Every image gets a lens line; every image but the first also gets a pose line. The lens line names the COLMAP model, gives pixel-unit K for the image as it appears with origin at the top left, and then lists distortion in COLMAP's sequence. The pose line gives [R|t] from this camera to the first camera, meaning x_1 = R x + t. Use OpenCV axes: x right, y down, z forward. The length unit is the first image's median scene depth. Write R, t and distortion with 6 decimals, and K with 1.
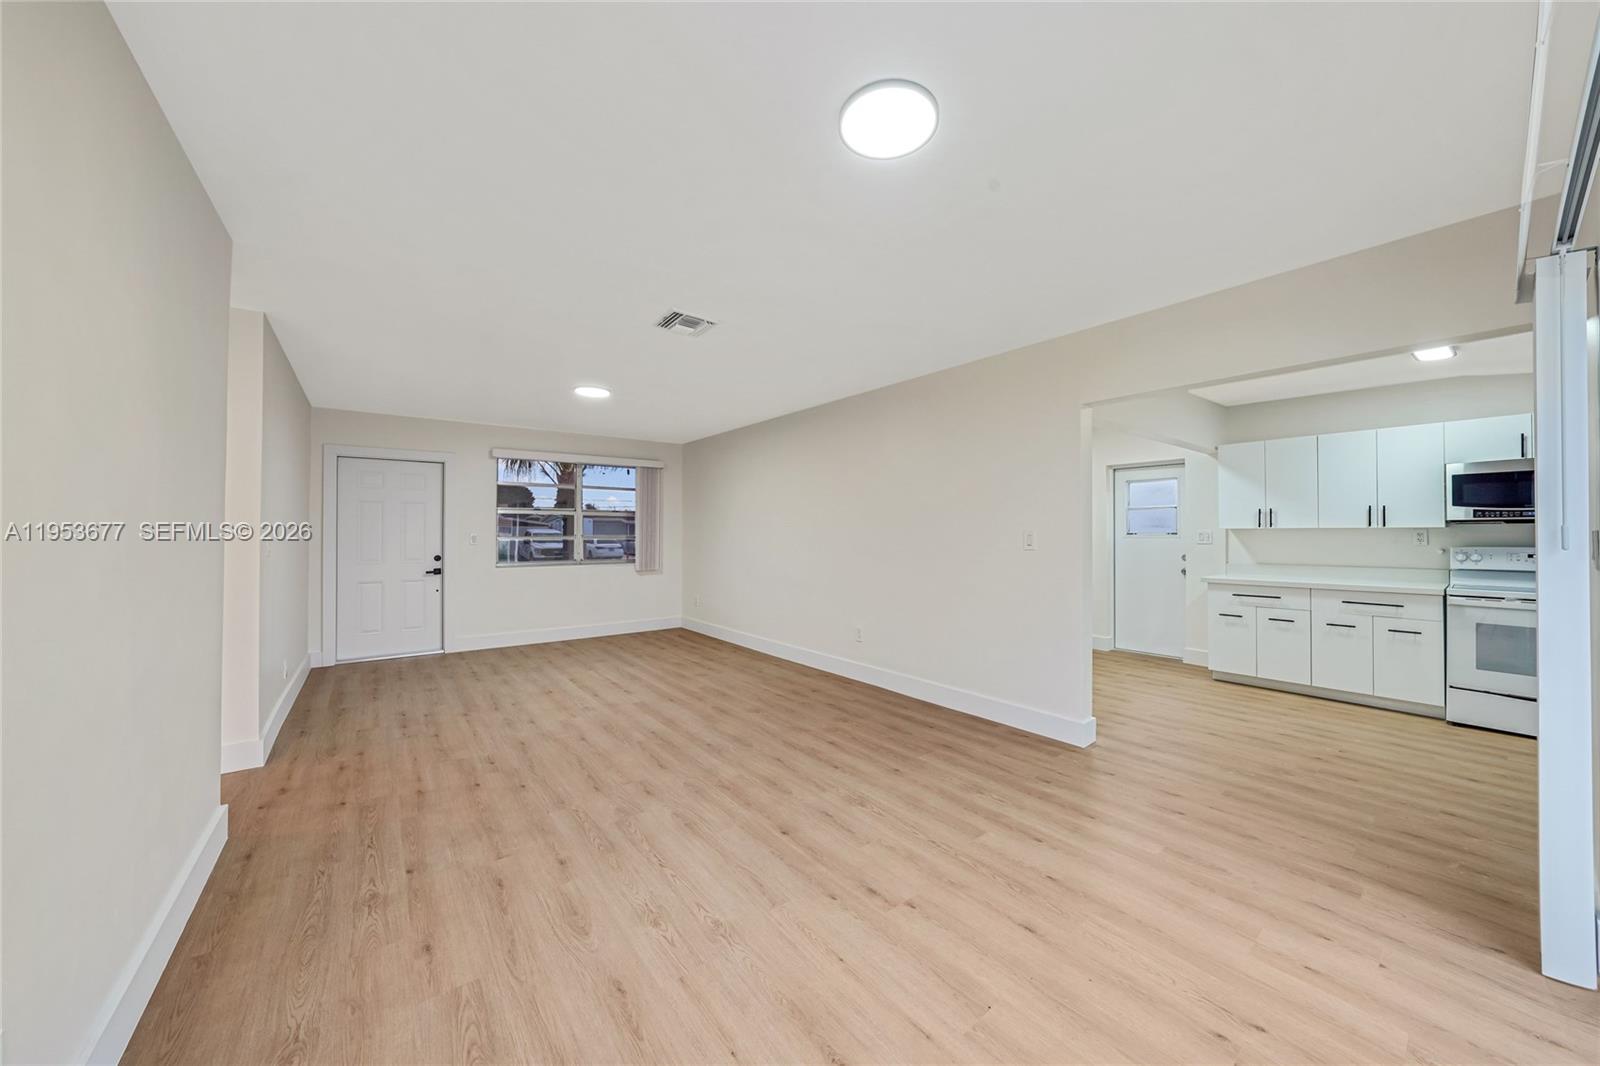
lens RADIAL K [[554.6, 0, 801.7], [0, 554.6, 535.0], [0, 0, 1]] dist [-0.014691, 0.000843]
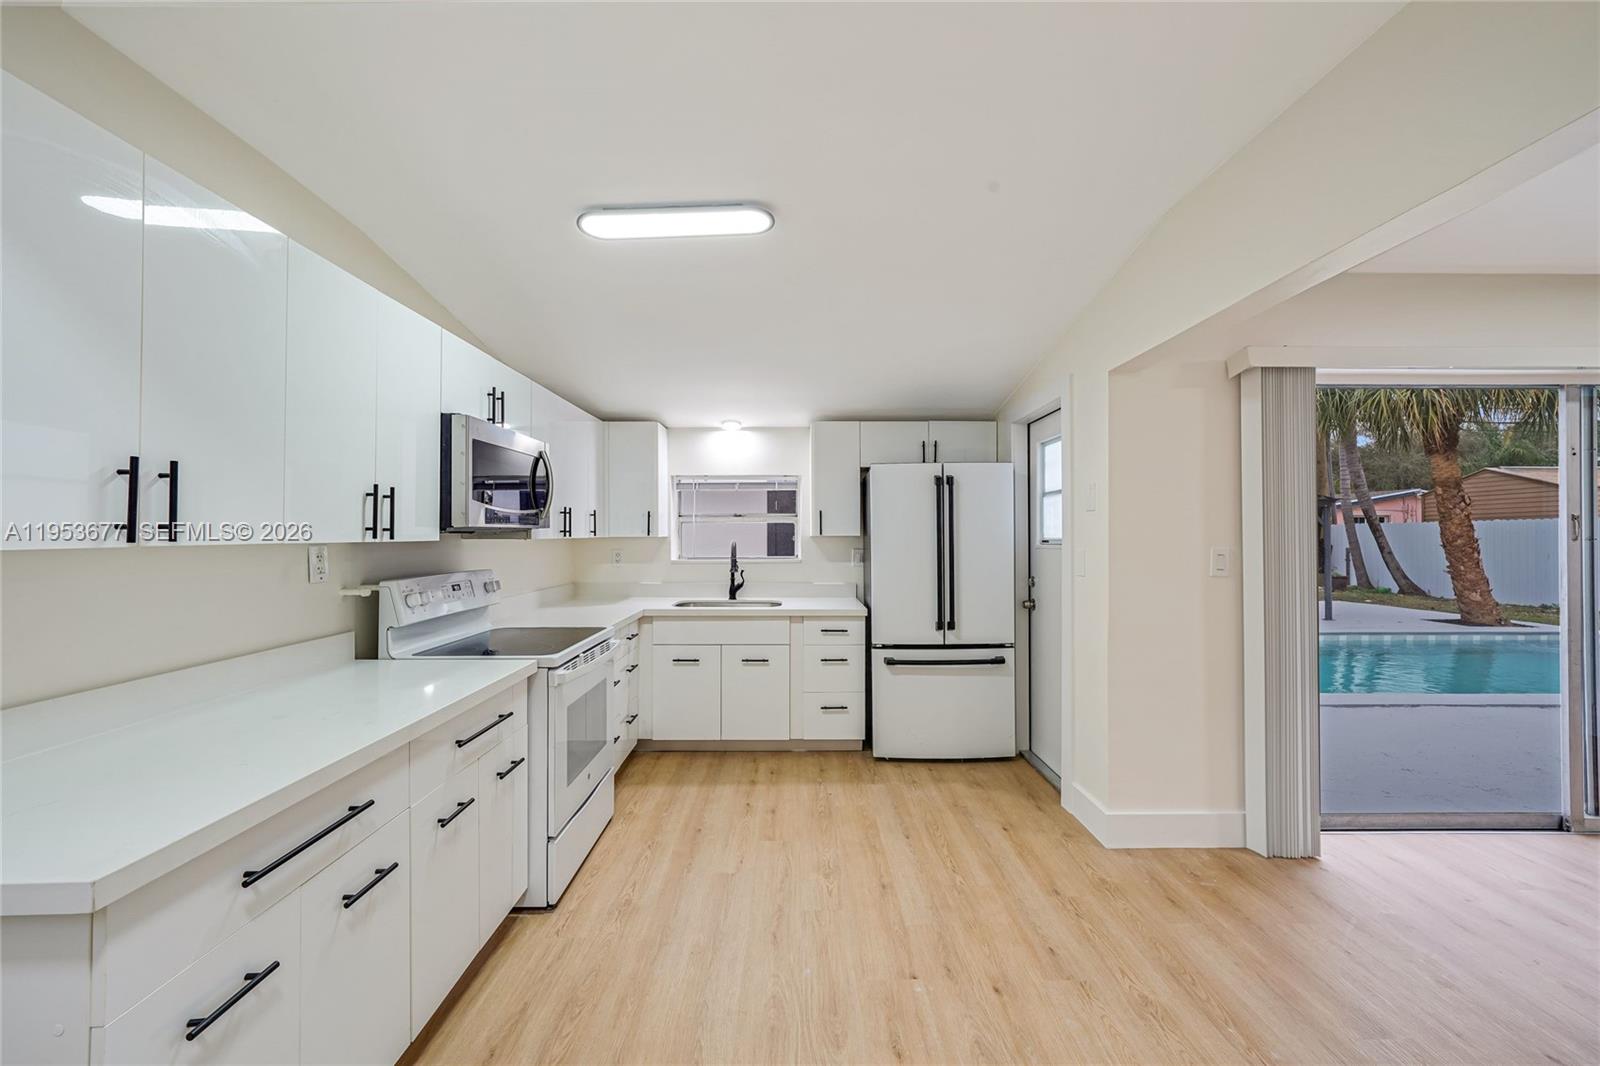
lens RADIAL K [[630.8, 0, 805.9], [0, 630.8, 526.2], [0, 0, 1]] dist [-0.009749, 0.004066]
pose [[-0.798849, 0.006907, 0.601492, 0.618434], [-0.000205, 0.999931, -0.011754, -0.022334], [-0.601532, -0.009513, -0.798792, 1.348978]]
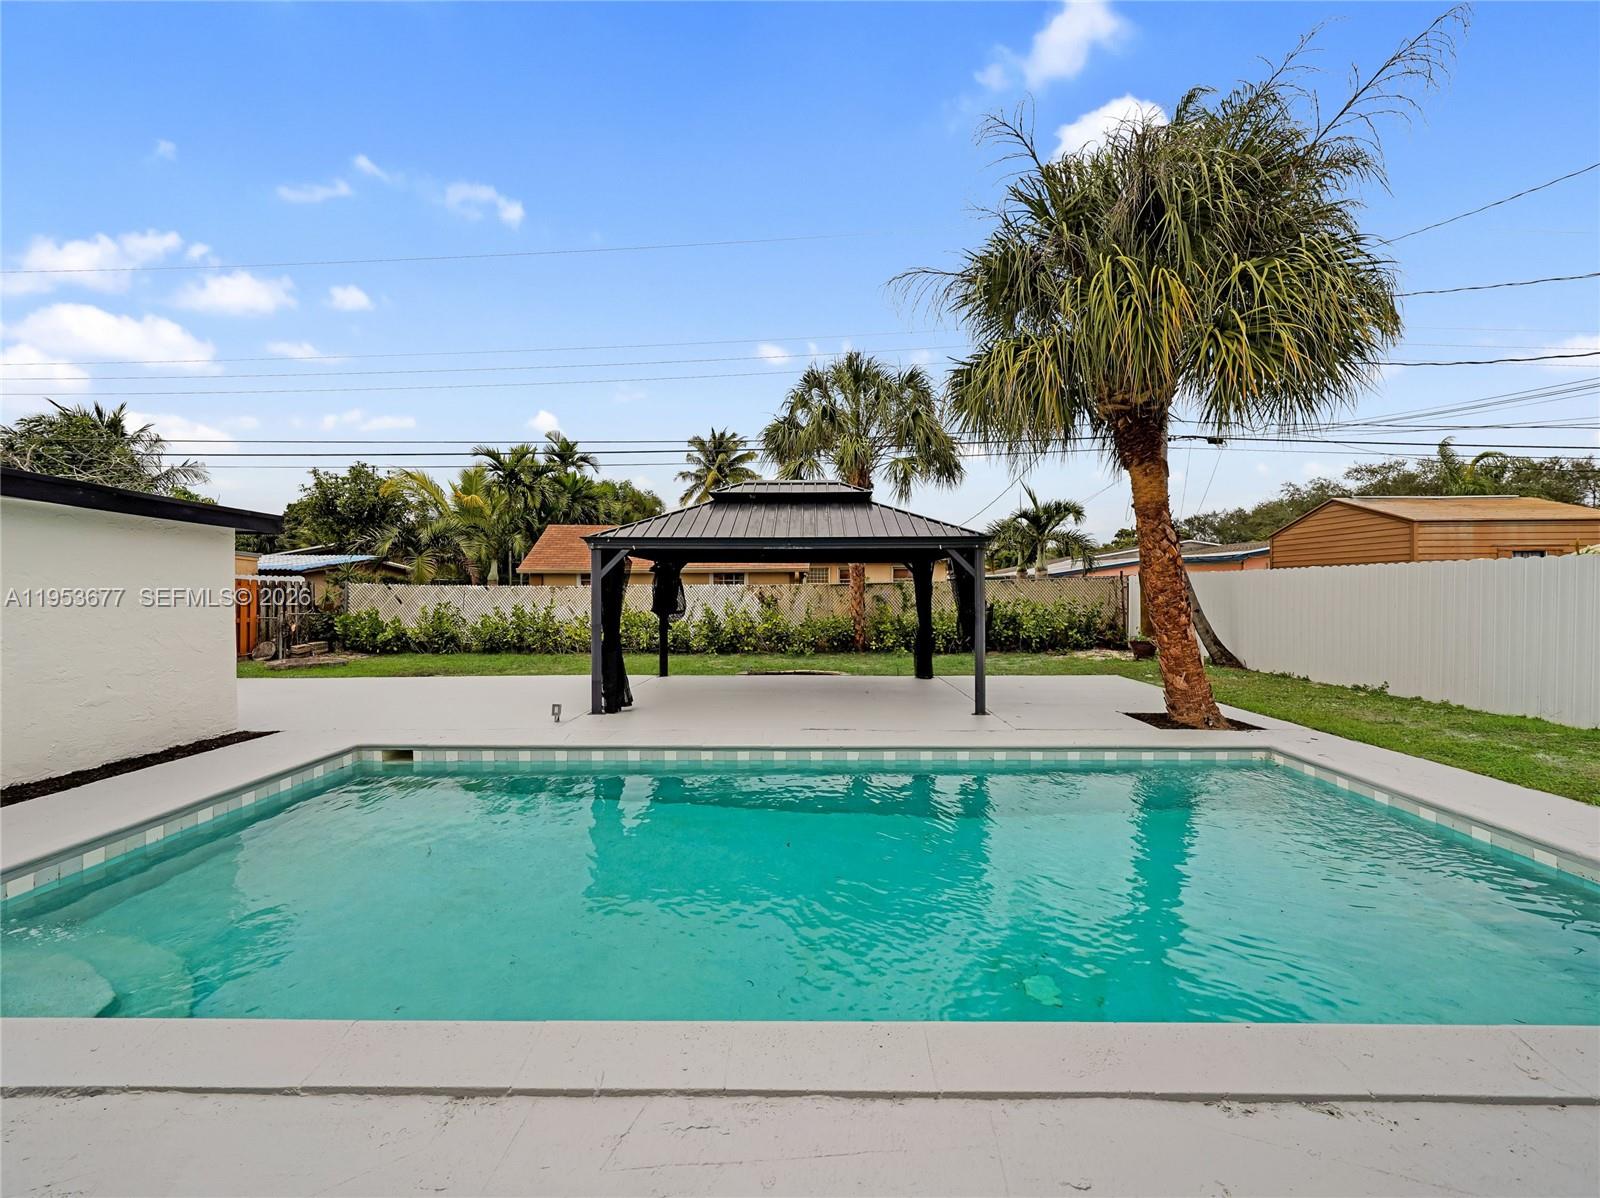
lens RADIAL K [[626.9, 0, 800.7], [0, 626.9, 593.4], [0, 0, 1]] dist [0.000935, 0.000937]
pose [[-0.782508, -0.004733, 0.622623, -0.378876], [0.003567, 0.999921, 0.012084, -0.029958], [-0.622630, 0.011677, -0.782429, -0.597227]]
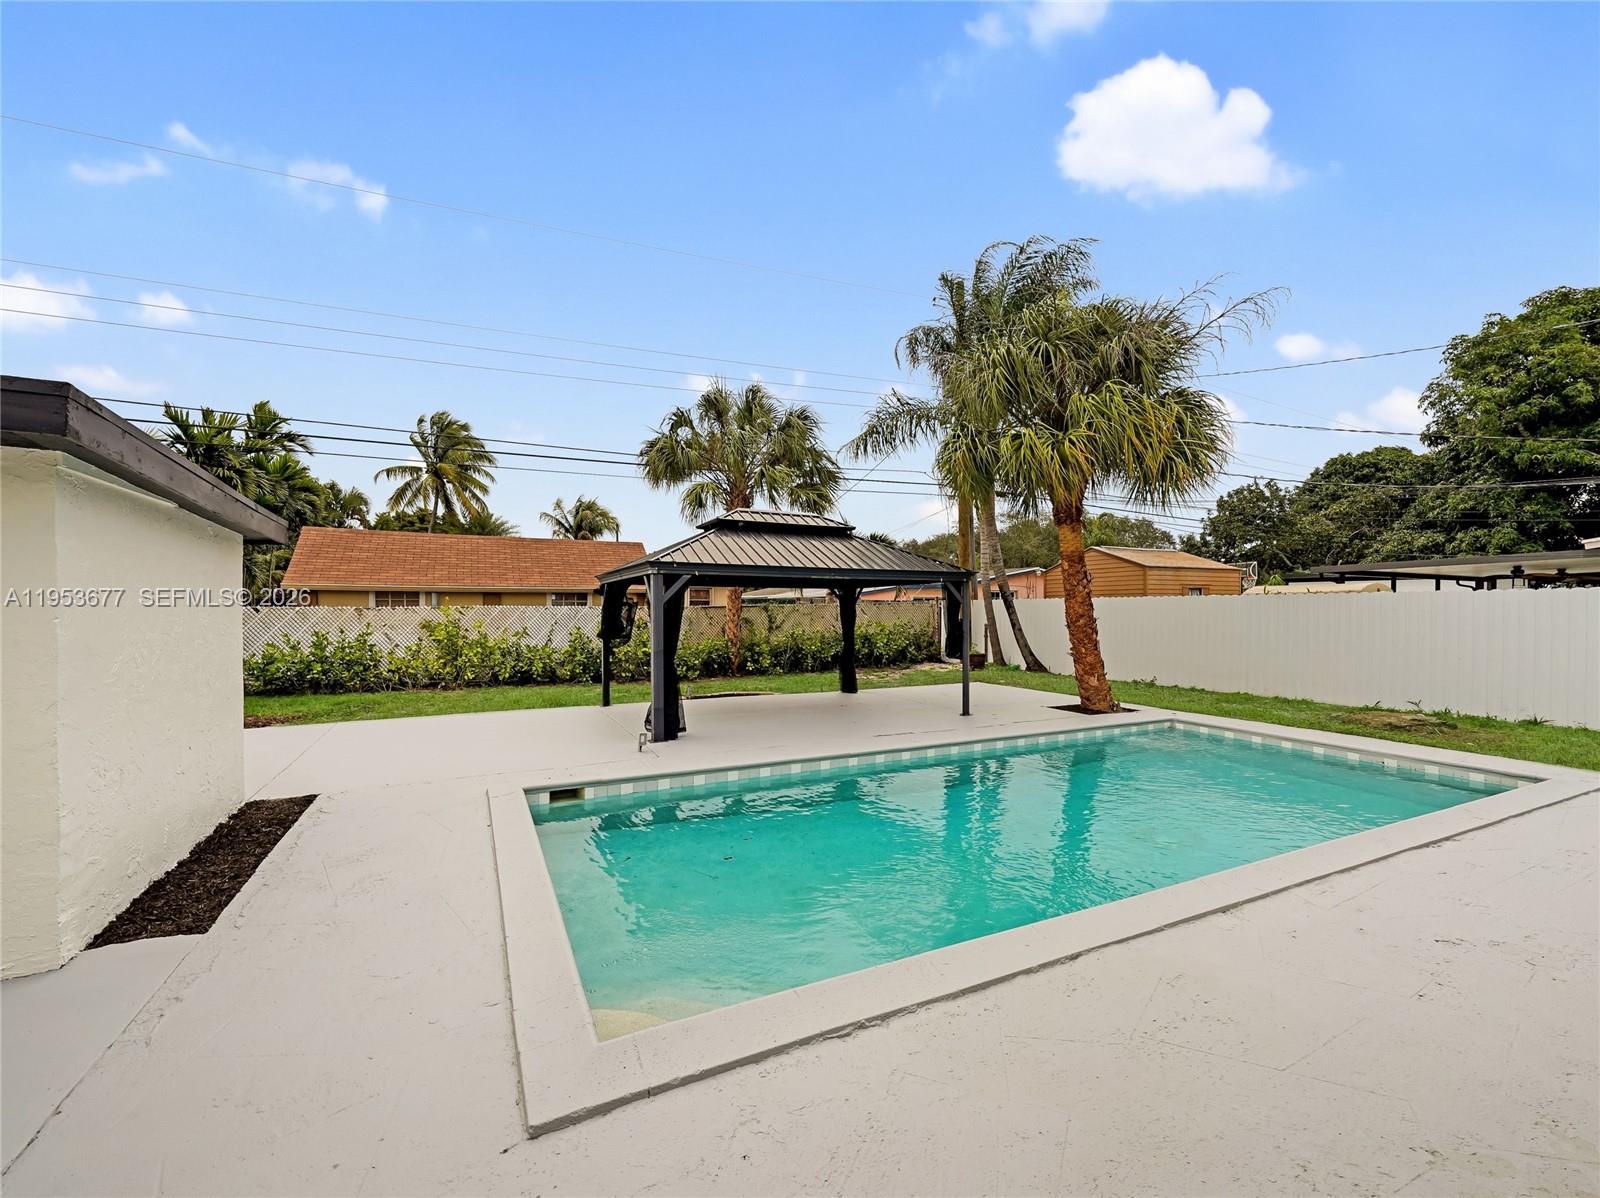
lens RADIAL K [[670.7, 0, 806.9], [0, 670.7, 607.4], [0, 0, 1]] dist [0.004667, -0.000303]
pose [[-0.980625, -0.003770, 0.195858, 0.531268], [-0.002993, 0.999986, 0.004266, -0.054386], [-0.195871, 0.003597, -0.980623, 0.223922]]
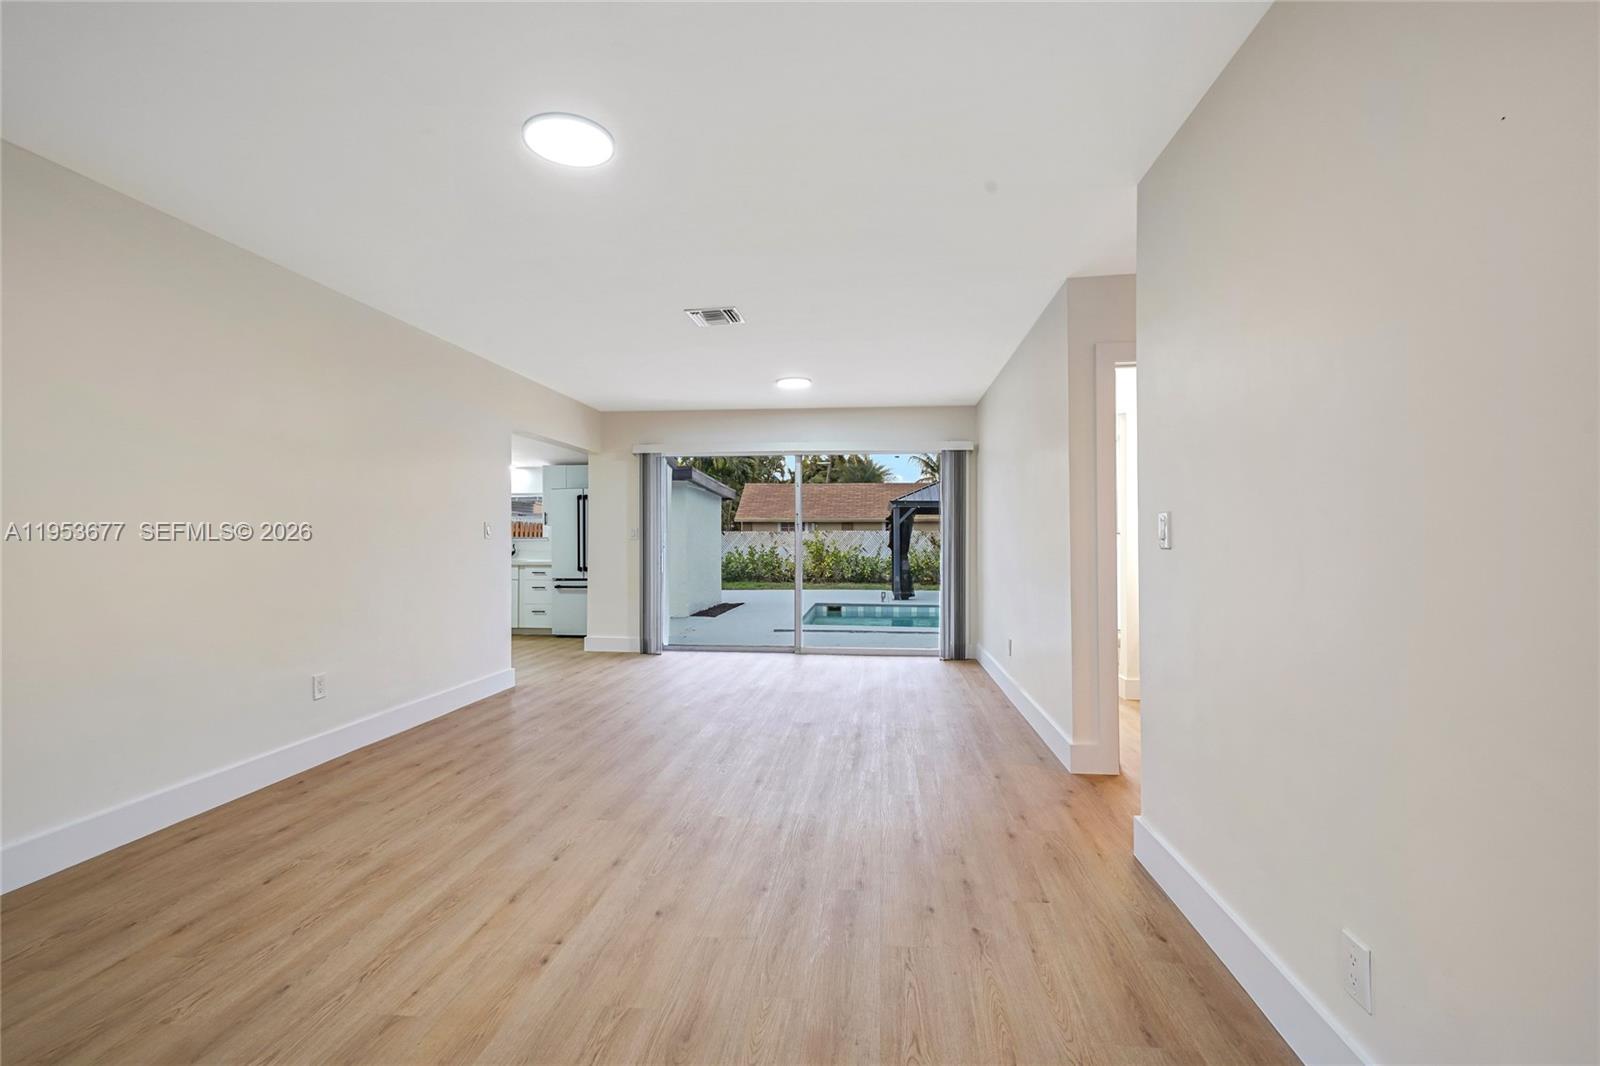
lens RADIAL K [[715.6, 0, 798.7], [0, 715.6, 531.5], [0, 0, 1]] dist [0.003152, 0.000865]
pose [[-0.715331, 0.006206, 0.698758, -1.071195], [-0.000237, 0.999958, -0.009124, 0.024264], [-0.698786, -0.006692, -0.715300, 1.576869]]
